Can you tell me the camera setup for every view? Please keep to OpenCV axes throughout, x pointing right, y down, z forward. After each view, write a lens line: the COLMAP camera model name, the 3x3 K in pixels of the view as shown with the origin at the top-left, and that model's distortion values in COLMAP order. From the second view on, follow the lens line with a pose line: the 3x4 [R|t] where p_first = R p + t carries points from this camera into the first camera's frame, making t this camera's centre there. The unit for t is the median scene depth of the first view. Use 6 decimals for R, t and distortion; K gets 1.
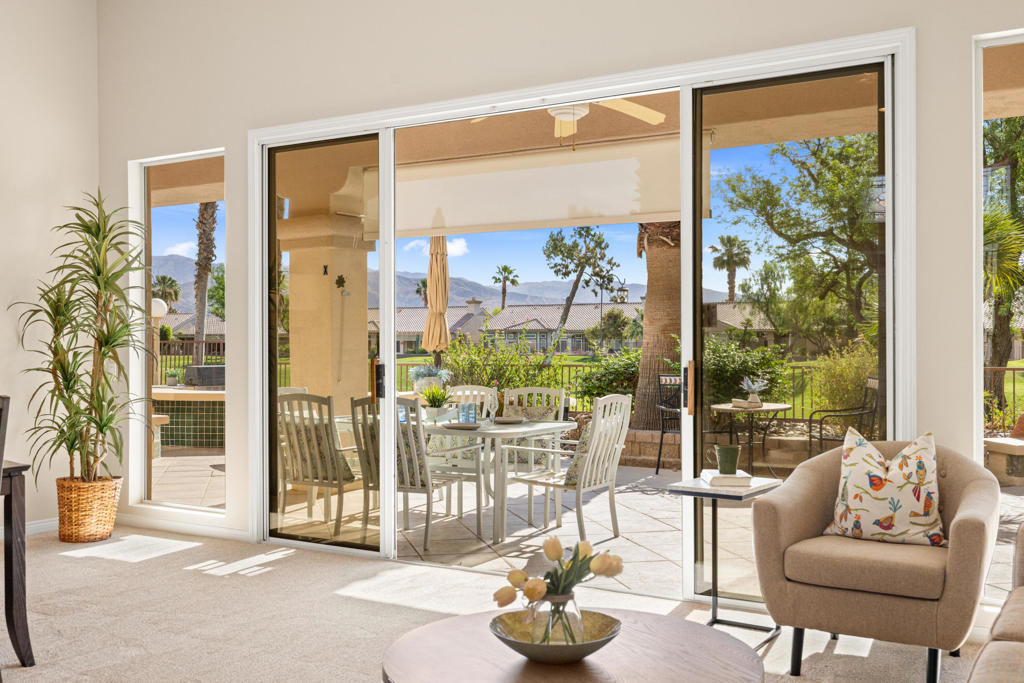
lens RADIAL K [[1050.4, 0, 506.8], [0, 1050.4, 339.8], [0, 0, 1]] dist [0.006450, 0.000000]
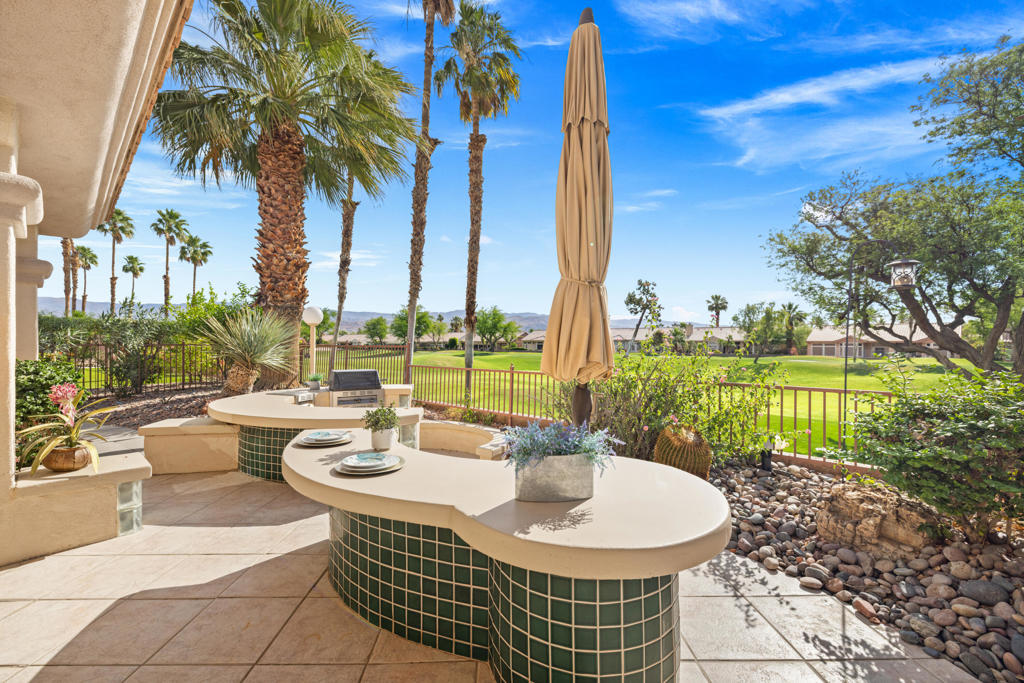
lens RADIAL K [[432.1, 0, 502.0], [0, 432.1, 340.7], [0, 0, 1]] dist [0.003331, 0.000256]
pose [[0.974246, 0.006124, -0.225406, -0.009702], [-0.007971, 0.999942, -0.007287, -0.000496], [0.225348, 0.008896, 0.974238, 0.138863]]
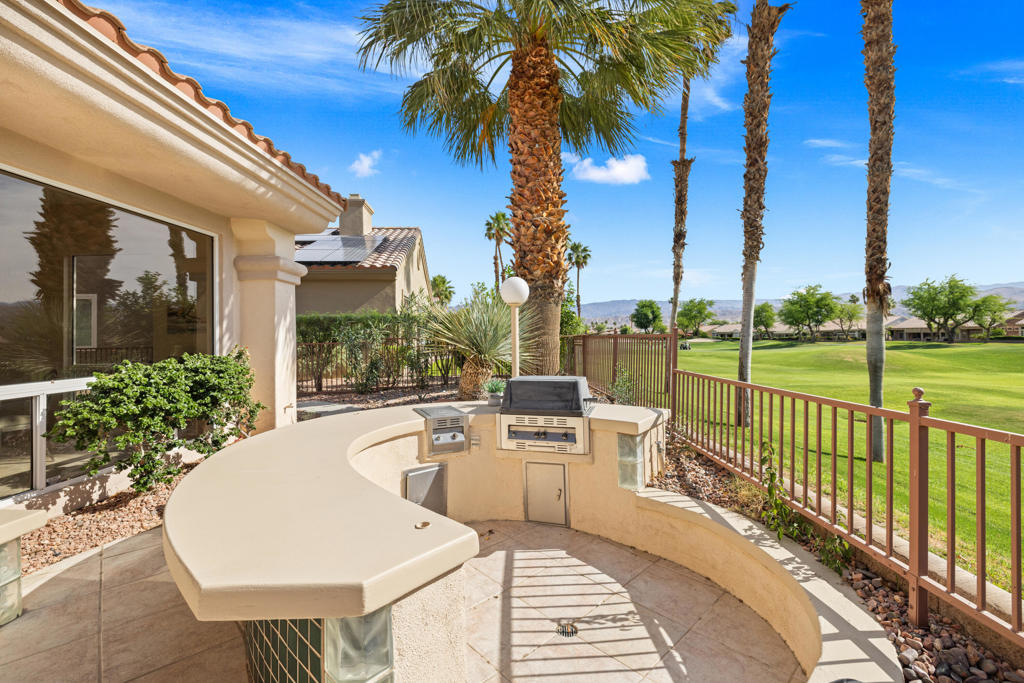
lens RADIAL K [[432.1, 0, 512.3], [0, 432.1, 325.6], [0, 0, 1]] dist [0.003331, 0.000256]
pose [[0.502915, -0.024028, -0.864002, -0.018548], [0.009629, 0.999707, -0.022197, 0.000234], [0.864282, 0.002844, 0.502999, 0.197896]]
